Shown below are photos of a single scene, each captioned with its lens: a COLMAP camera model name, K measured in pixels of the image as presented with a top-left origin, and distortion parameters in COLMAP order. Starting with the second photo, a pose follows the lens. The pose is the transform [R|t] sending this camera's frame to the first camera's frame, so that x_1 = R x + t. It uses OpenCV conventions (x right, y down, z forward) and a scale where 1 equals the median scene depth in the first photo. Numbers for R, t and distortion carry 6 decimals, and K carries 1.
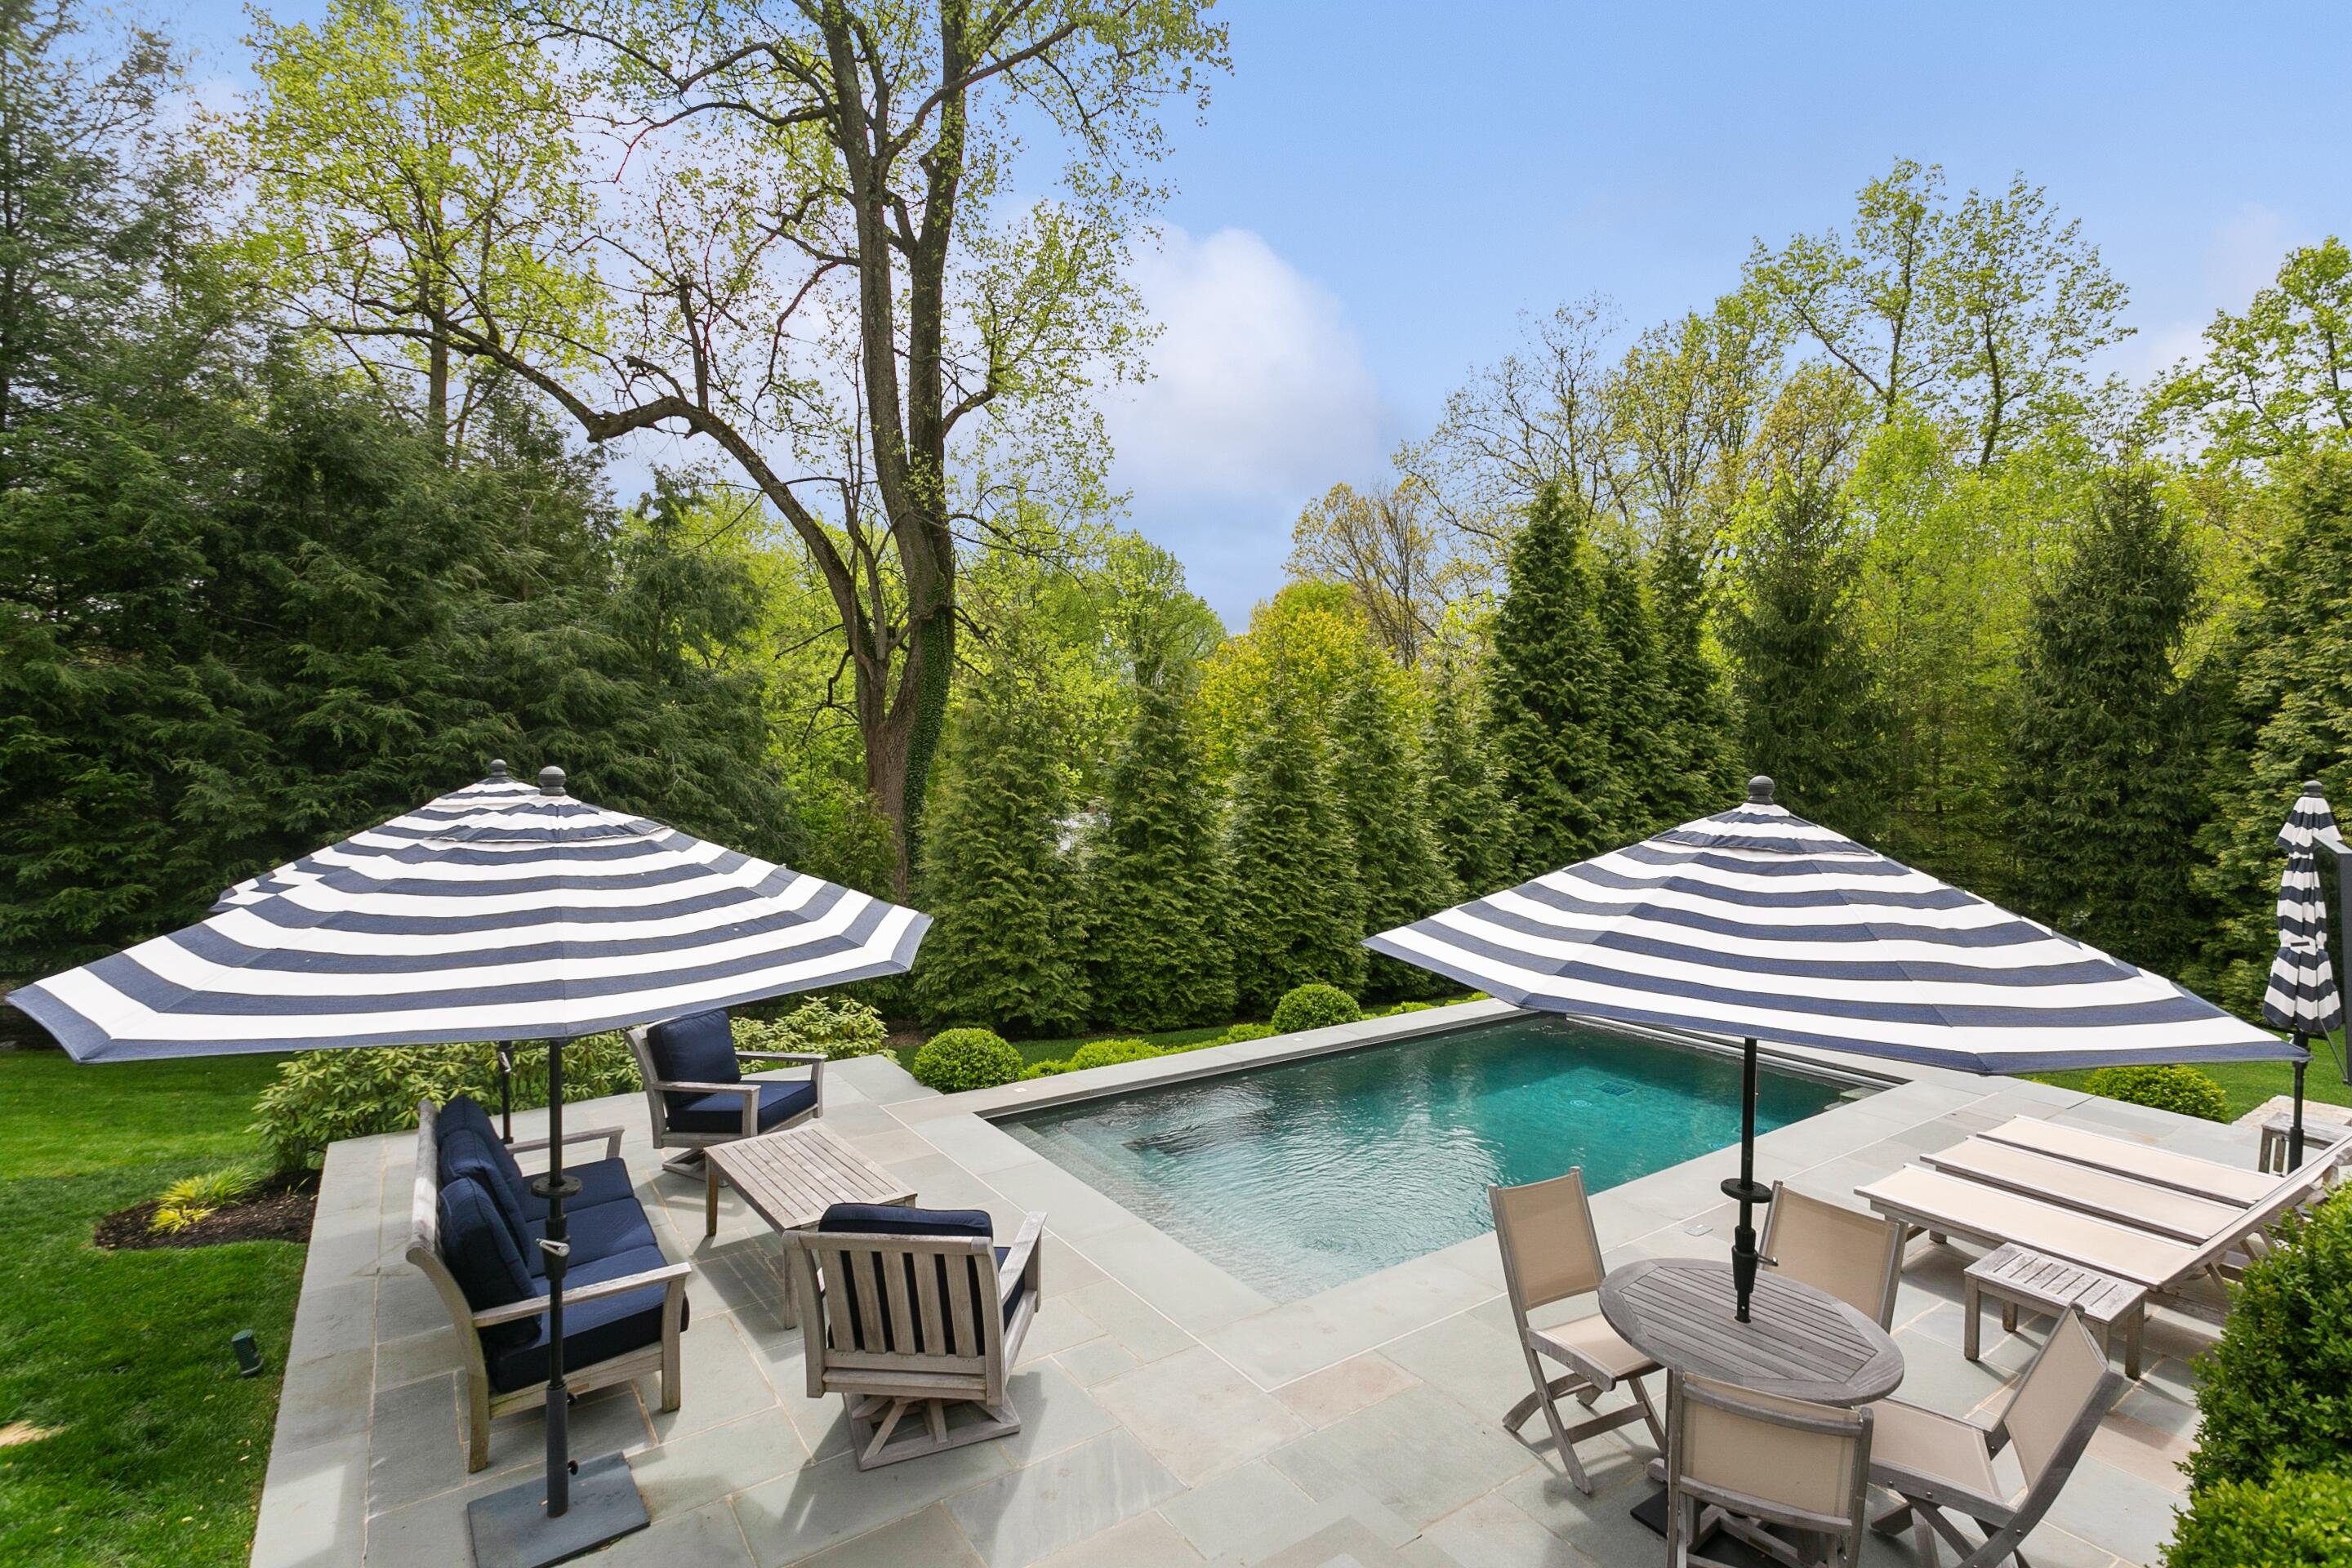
lens RADIAL K [[1118.3, 0, 1190.2], [0, 1118.3, 772.6], [0, 0, 1]] dist [0.002837, 0.005121]
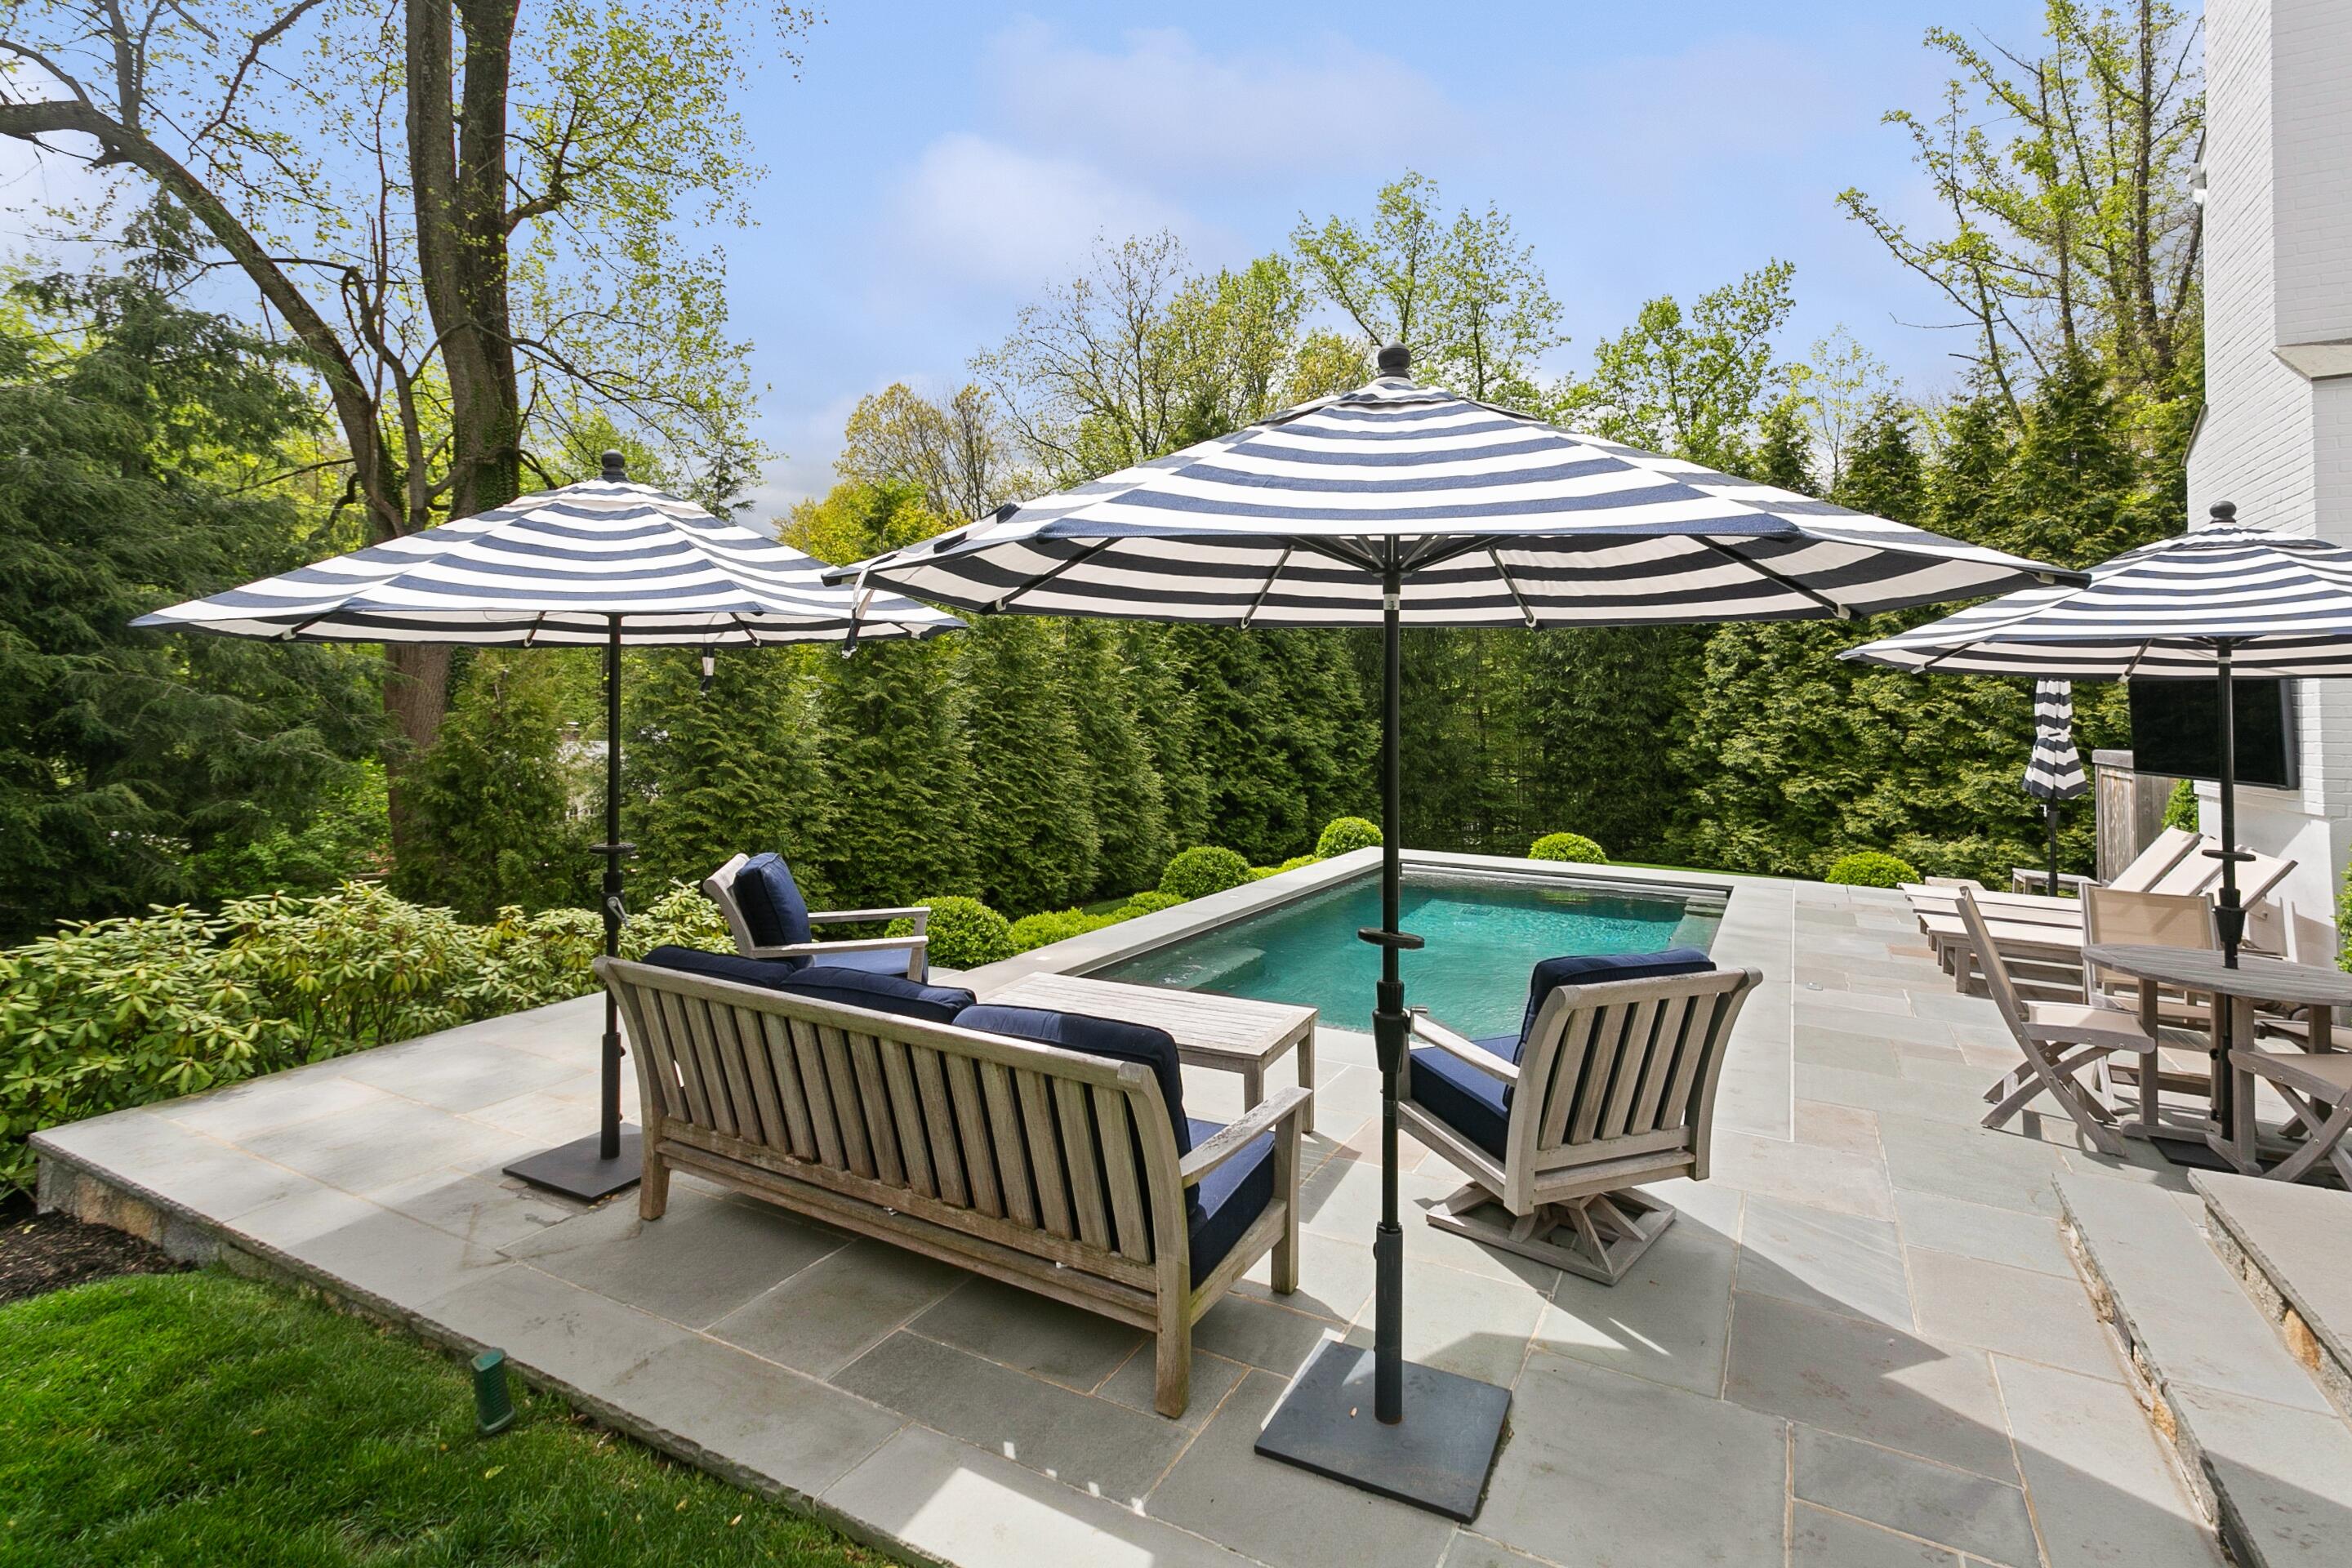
lens RADIAL K [[1151.1, 0, 1172.5], [0, 1151.1, 664.1], [0, 0, 1]] dist [0.006169, 0.003900]
pose [[0.893194, 0.022385, 0.449114, -0.205286], [-0.002813, 0.999019, -0.044200, 0.046650], [-0.449663, 0.038216, 0.892380, 0.083409]]
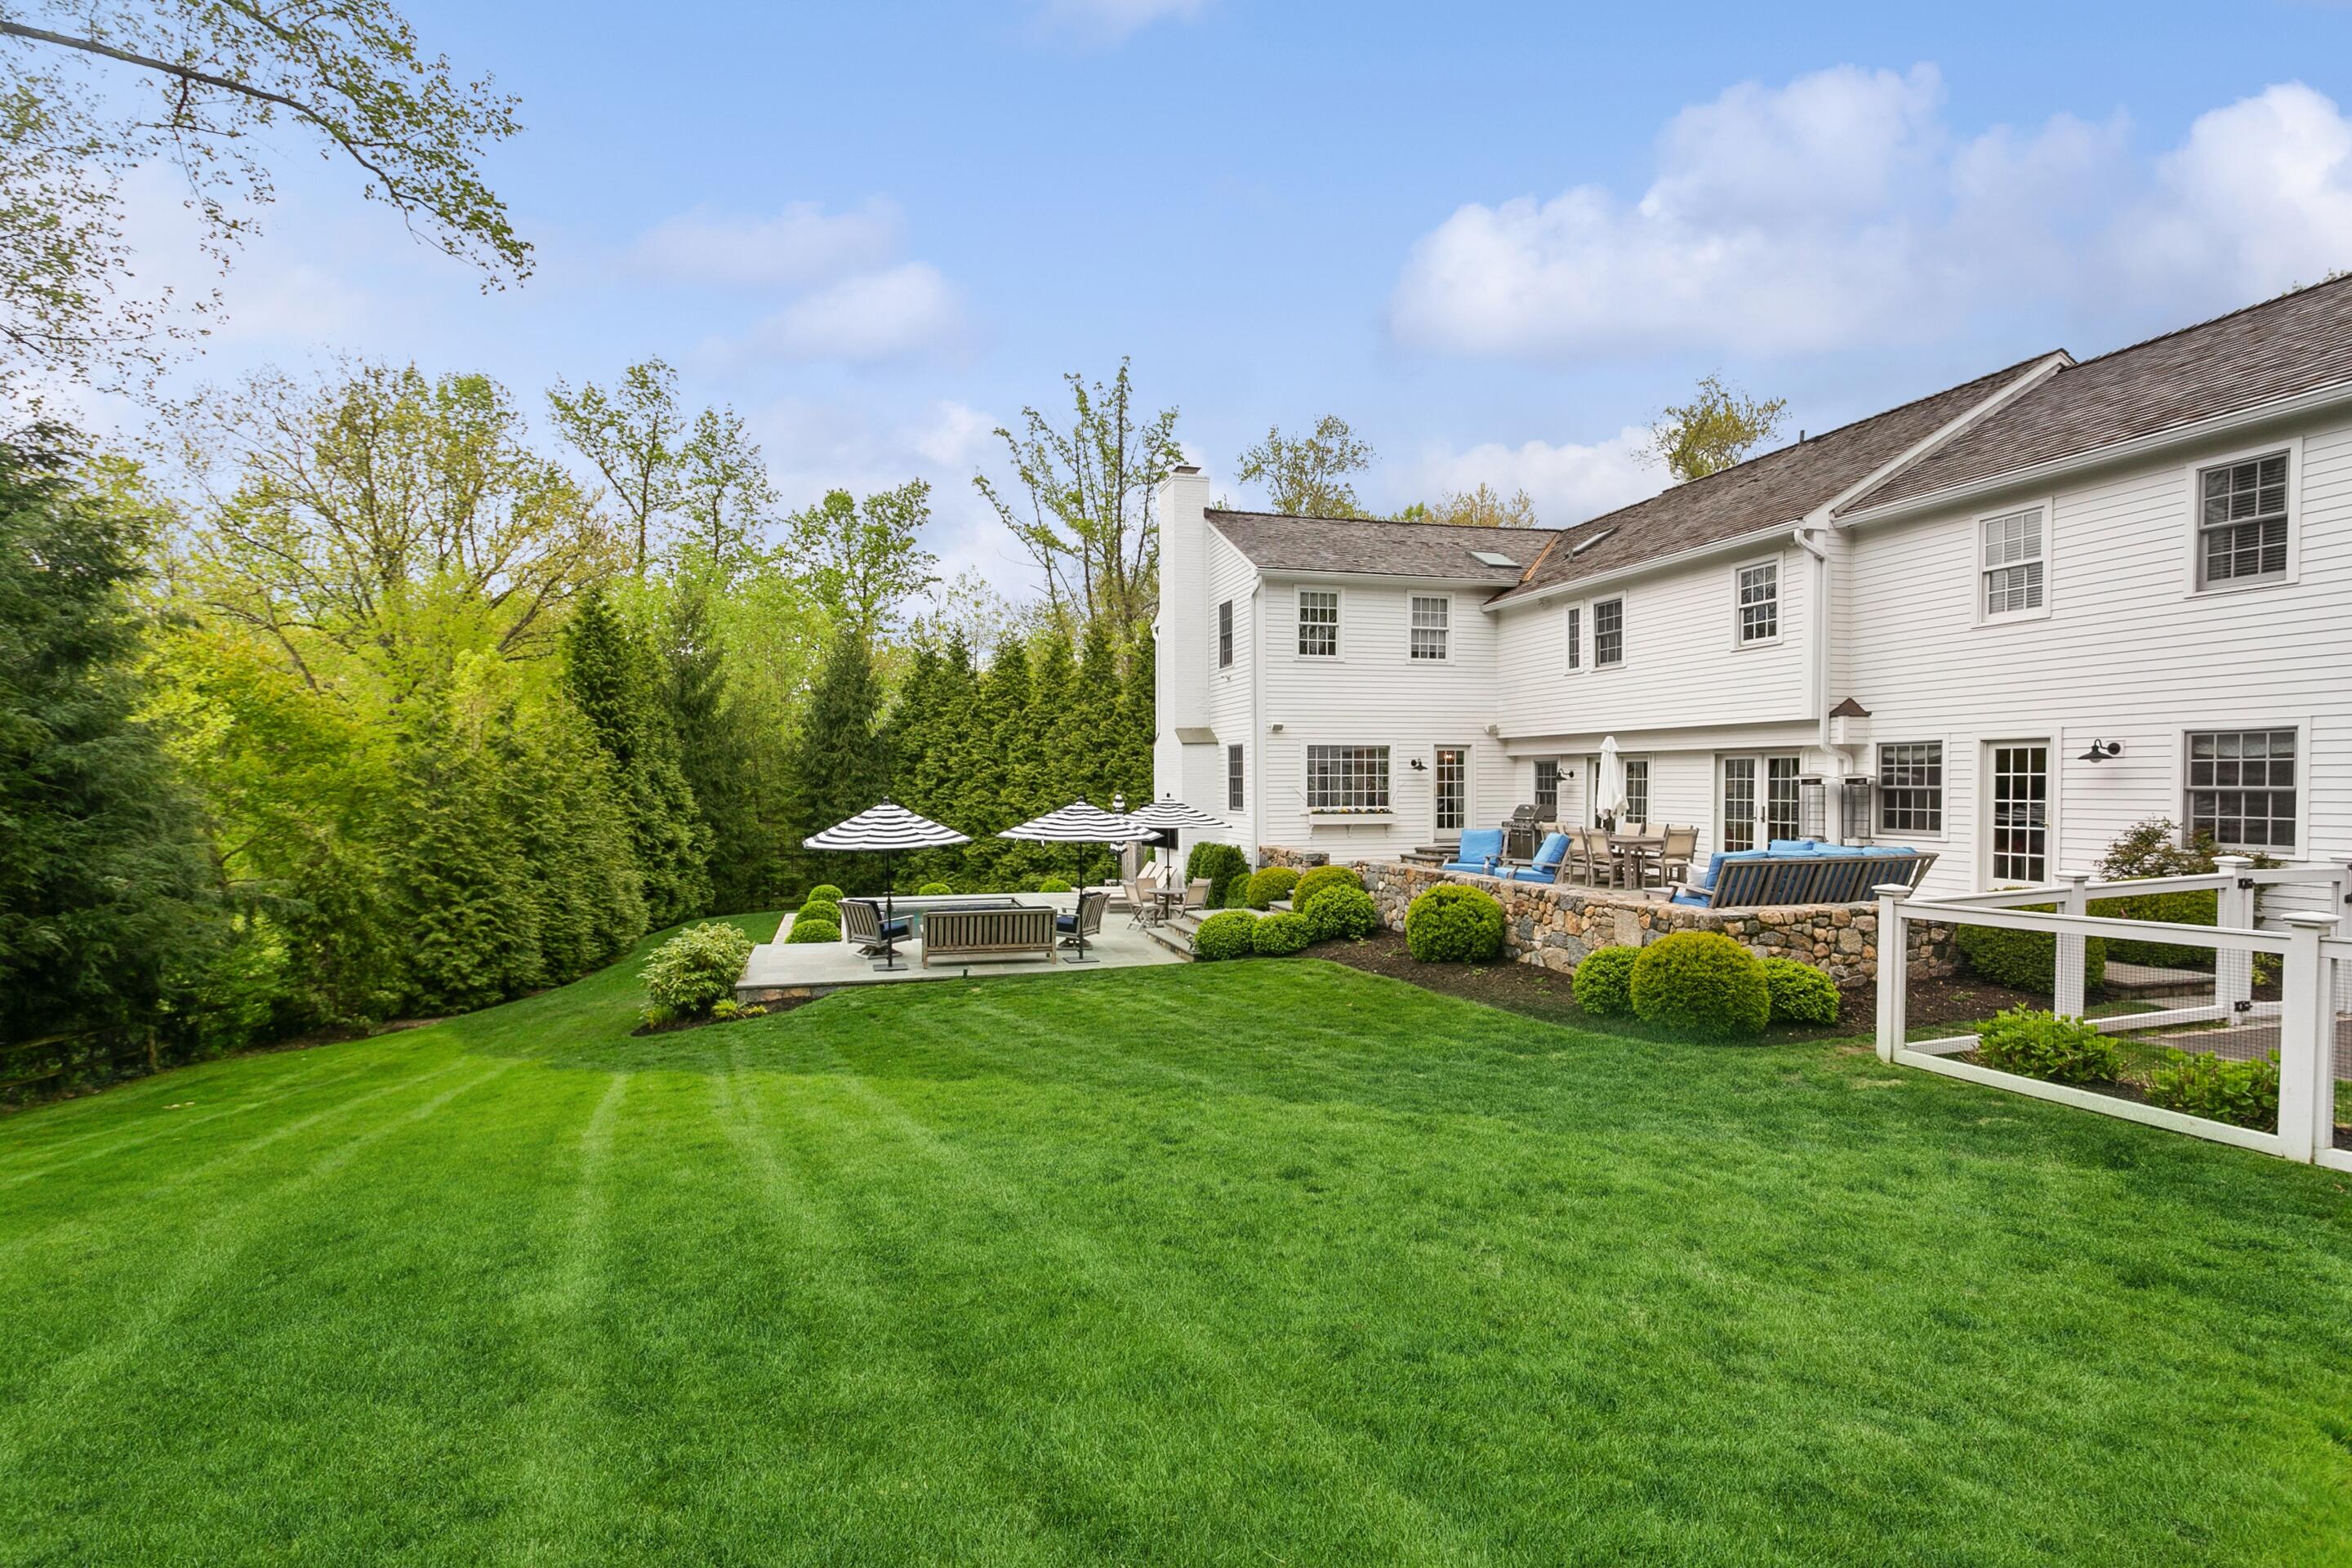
lens RADIAL K [[1151.1, 0, 1183.1], [0, 1151.1, 789.8], [0, 0, 1]] dist [0.006169, 0.003900]
pose [[0.320485, -0.019998, 0.947043, -0.928959], [0.017664, 0.999729, 0.015133, -0.016169], [-0.947089, 0.011879, 0.320751, -0.163300]]
